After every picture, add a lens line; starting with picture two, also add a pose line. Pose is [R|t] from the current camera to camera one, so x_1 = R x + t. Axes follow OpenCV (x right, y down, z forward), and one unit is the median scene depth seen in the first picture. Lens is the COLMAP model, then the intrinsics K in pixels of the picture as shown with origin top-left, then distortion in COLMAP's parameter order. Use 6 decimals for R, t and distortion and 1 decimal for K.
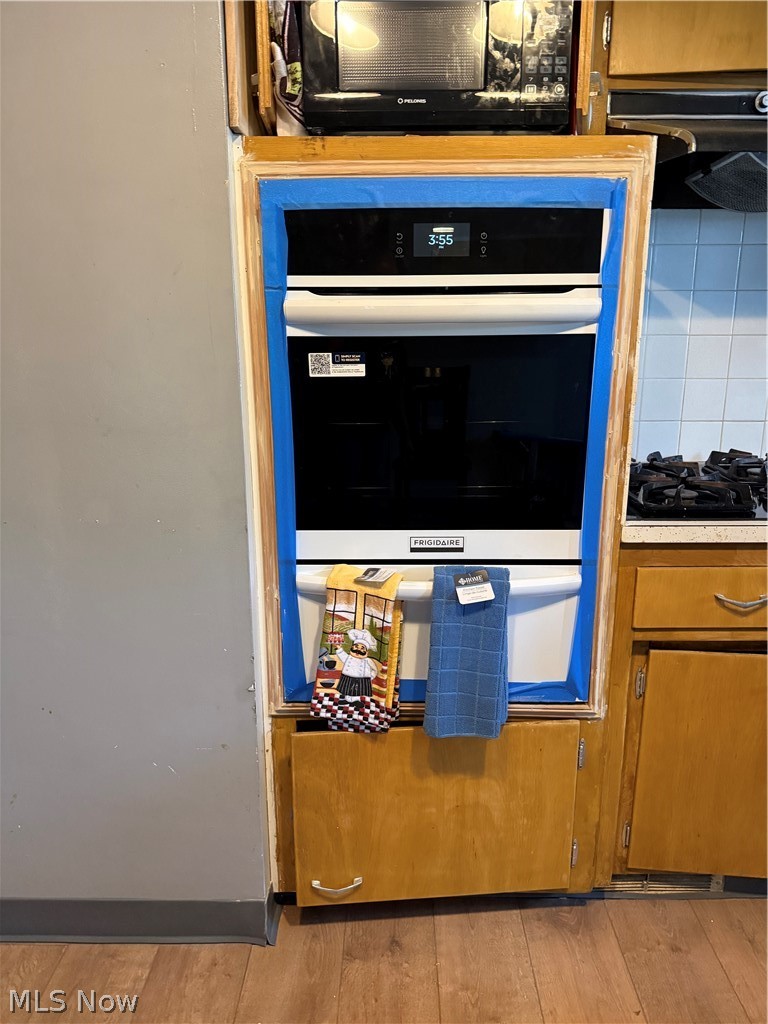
lens RADIAL K [[712.6, 0, 388.5], [0, 712.6, 516.1], [0, 0, 1]] dist [0.056946, -0.083400]
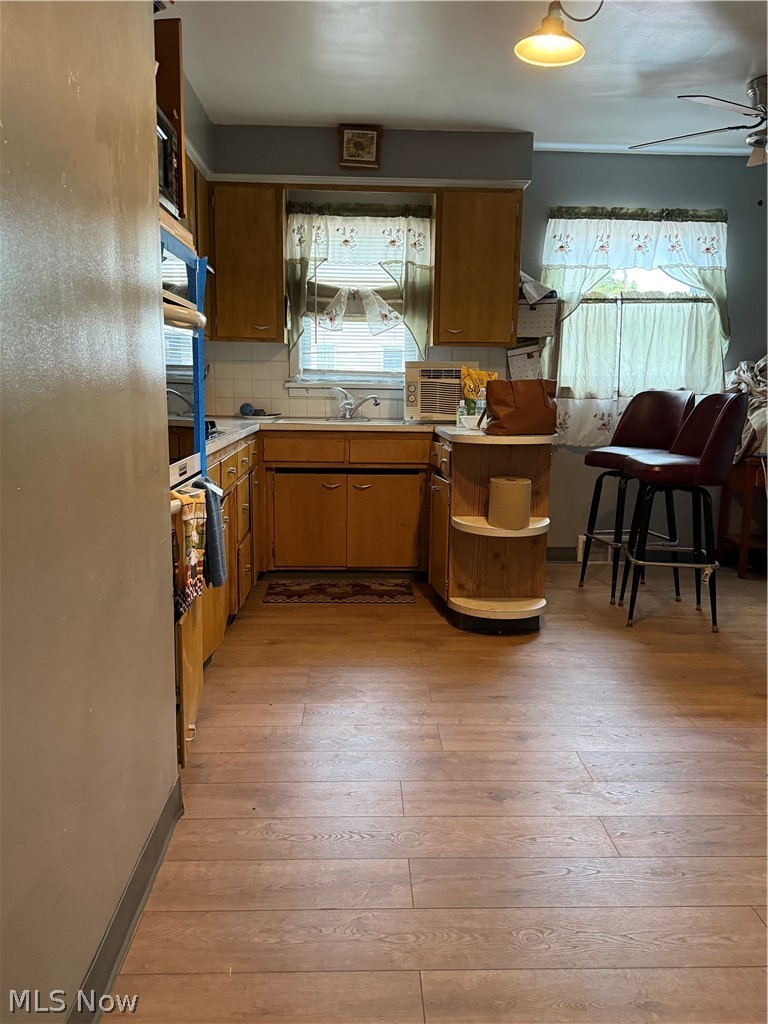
lens RADIAL K [[816.4, 0, 385.8], [0, 816.4, 529.5], [0, 0, 1]] dist [0.091480, -0.100363]
pose [[-0.039454, -0.177057, 0.983410, -1.579375], [0.233319, 0.955338, 0.181363, -0.051519], [-0.971600, 0.236603, 0.003619, 0.559186]]
